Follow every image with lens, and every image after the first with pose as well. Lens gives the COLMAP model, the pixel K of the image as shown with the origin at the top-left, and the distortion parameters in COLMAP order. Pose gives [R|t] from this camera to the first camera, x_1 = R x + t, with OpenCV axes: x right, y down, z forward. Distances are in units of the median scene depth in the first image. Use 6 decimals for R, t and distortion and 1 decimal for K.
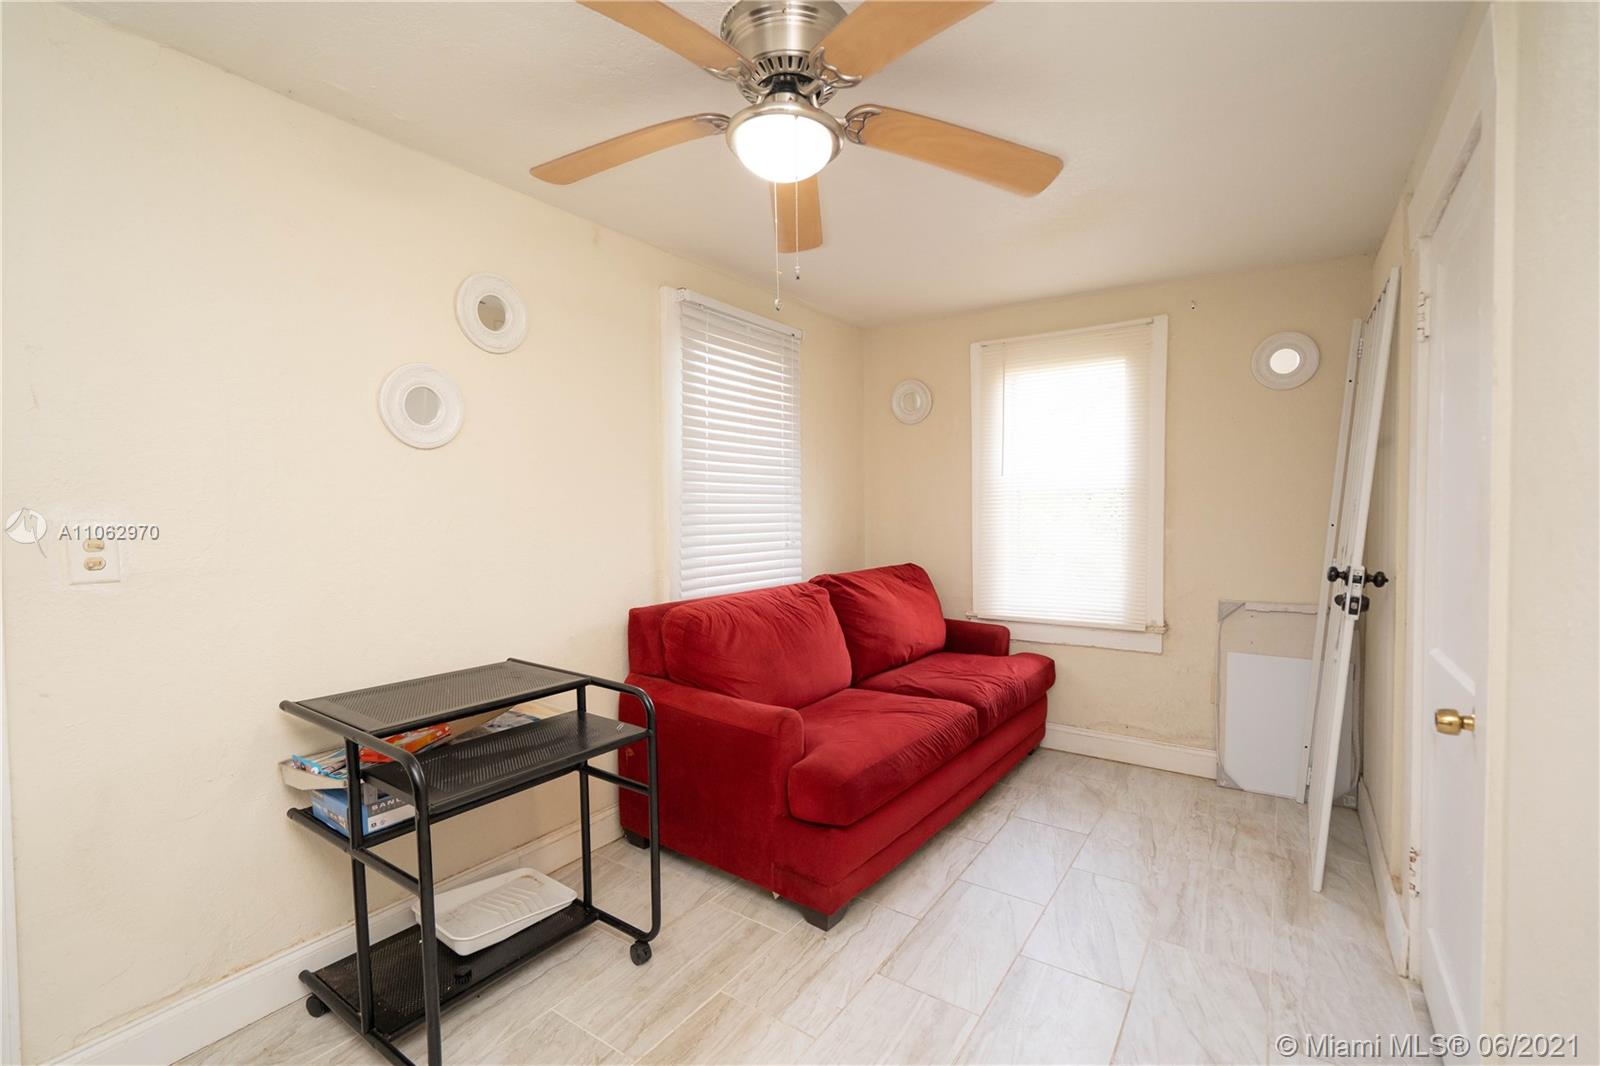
lens RADIAL K [[731.2, 0, 799.4], [0, 731.2, 540.3], [0, 0, 1]] dist [0.001193, 0.001109]
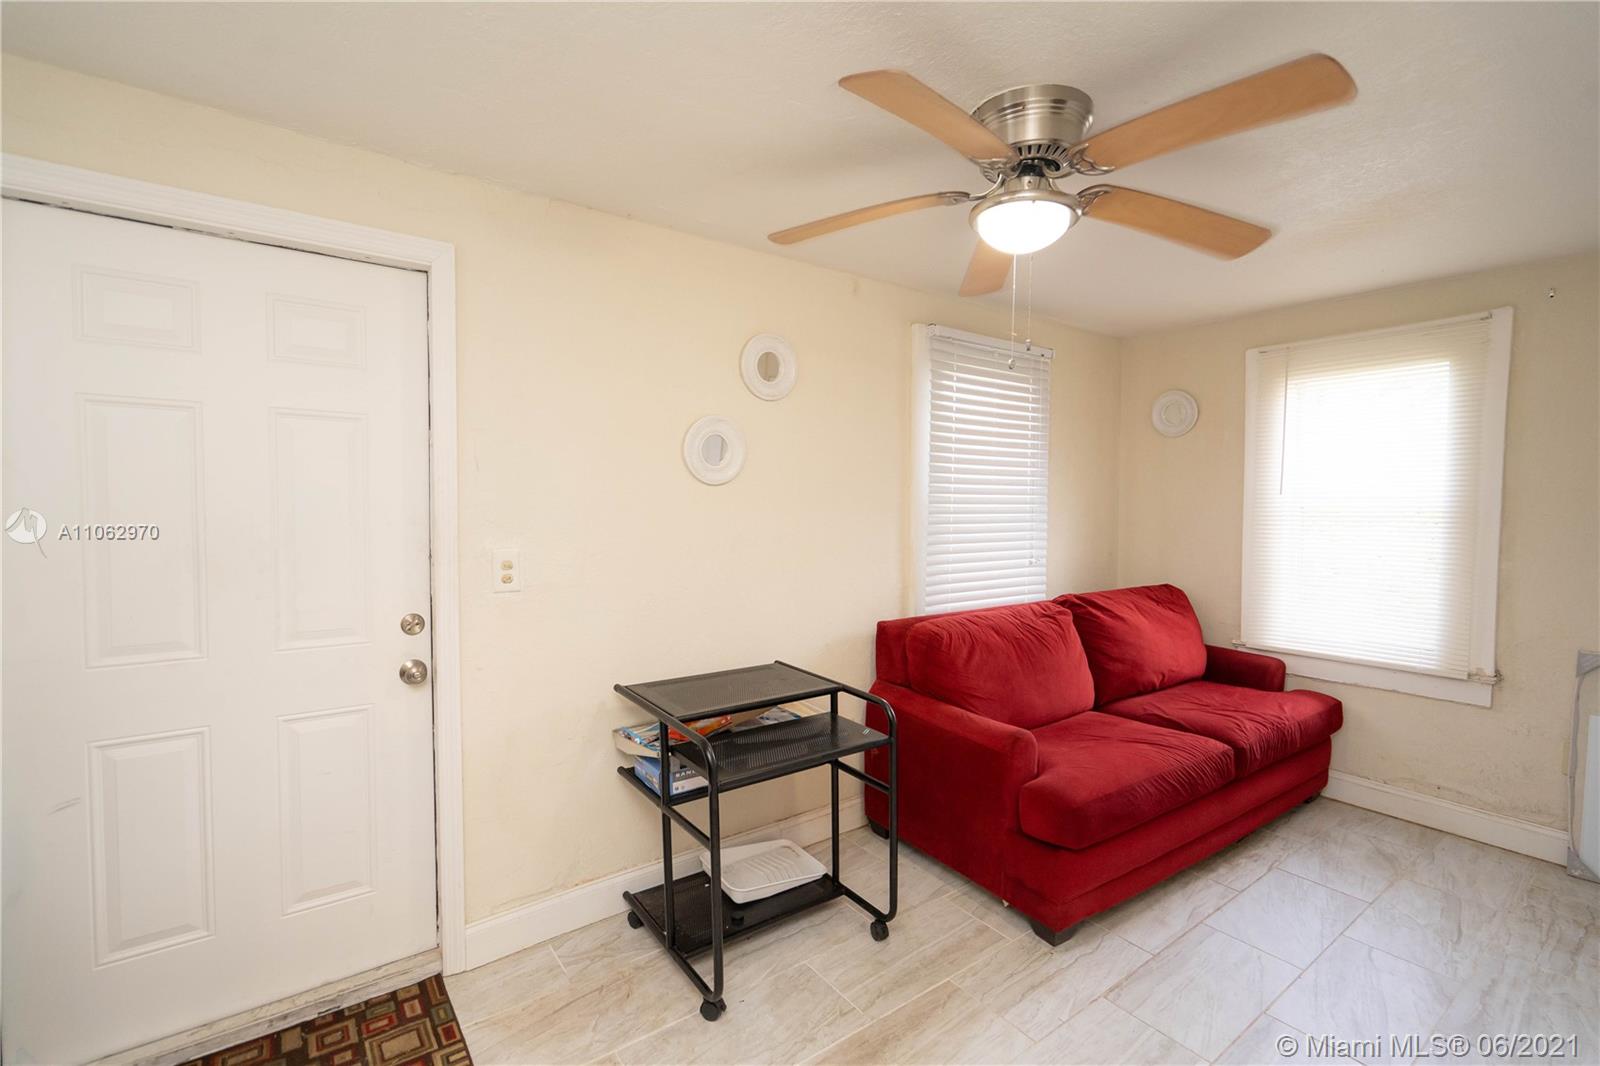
lens RADIAL K [[731.2, 0, 799.3], [0, 731.2, 539.3], [0, 0, 1]] dist [0.001193, 0.001109]
pose [[0.942146, 0.024341, -0.334318, 0.026205], [-0.020537, 0.999678, 0.014909, -0.049672], [0.334573, -0.007181, 0.942342, -0.092017]]
